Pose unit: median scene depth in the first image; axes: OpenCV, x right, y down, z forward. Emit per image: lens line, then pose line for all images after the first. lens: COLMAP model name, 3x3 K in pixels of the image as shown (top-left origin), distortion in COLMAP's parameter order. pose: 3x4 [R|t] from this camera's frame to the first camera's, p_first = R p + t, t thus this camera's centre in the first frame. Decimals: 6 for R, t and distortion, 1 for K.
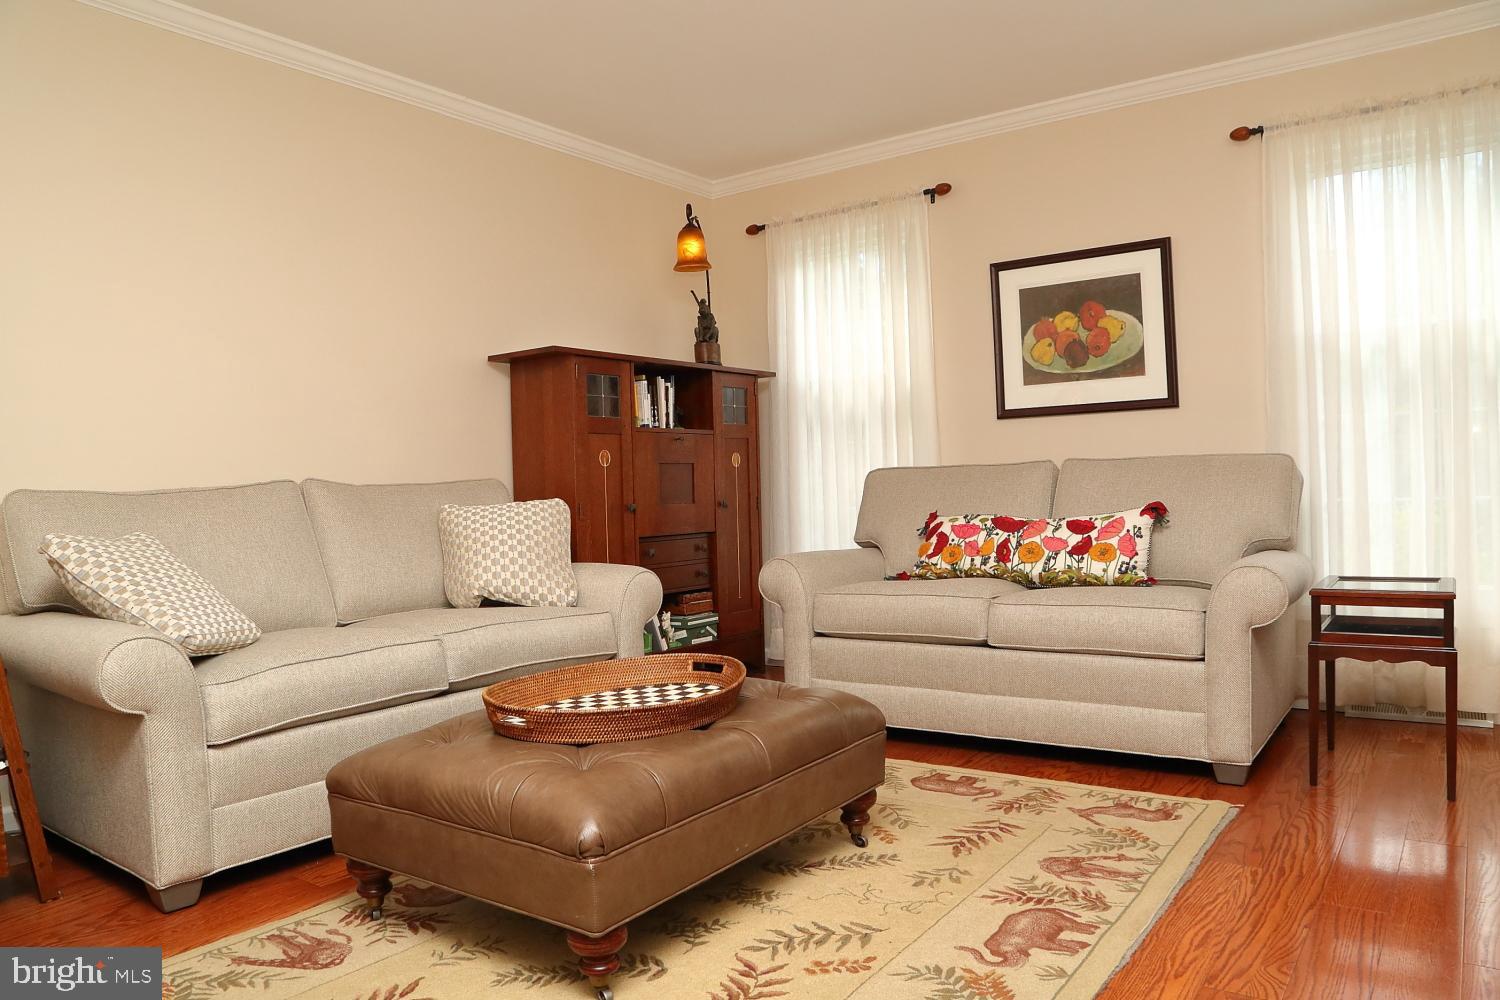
lens RADIAL K [[1048.7, 0, 744.0], [0, 1048.7, 494.8], [0, 0, 1]] dist [-0.126109, 0.076457]
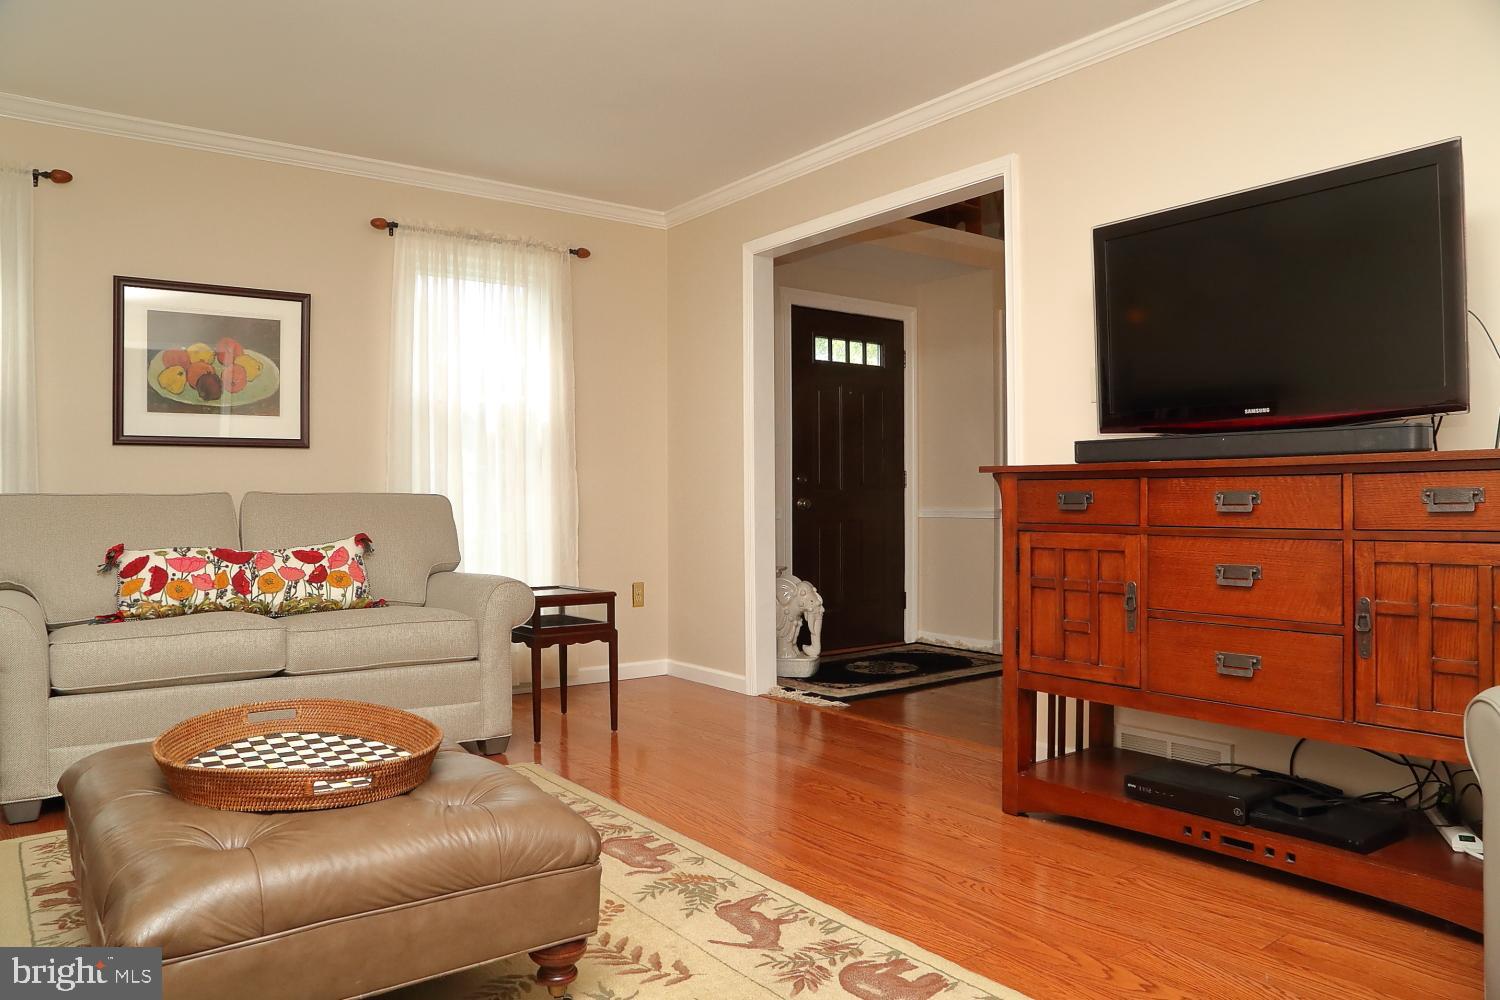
lens RADIAL K [[1031.8, 0, 758.0], [0, 1031.8, 495.1], [0, 0, 1]] dist [-0.127077, 0.071614]
pose [[0.290861, 0.034698, 0.956136, -0.526449], [0.003268, 0.999300, -0.037258, 0.007557], [-0.956760, 0.013961, 0.290545, 0.250947]]
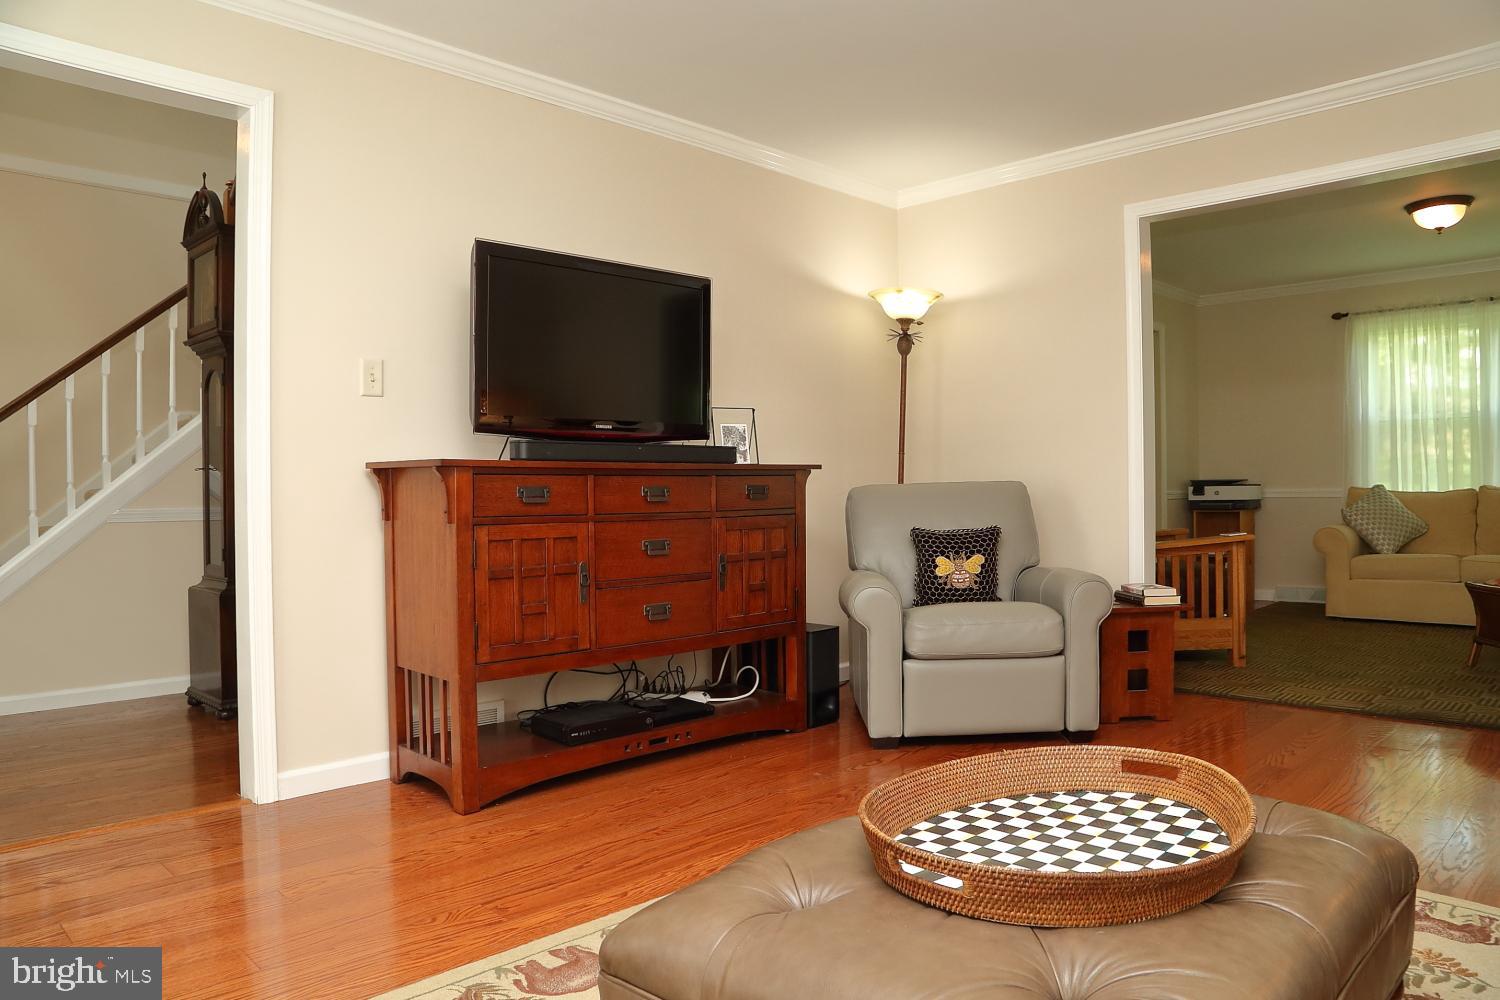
lens RADIAL K [[1031.8, 0, 758.0], [0, 1031.8, 495.1], [0, 0, 1]] dist [-0.127077, 0.071614]
pose [[-0.989958, 0.038425, 0.136041, -0.017373], [0.040035, 0.999157, 0.009121, -0.015819], [-0.135576, 0.014475, -0.990661, 1.063785]]
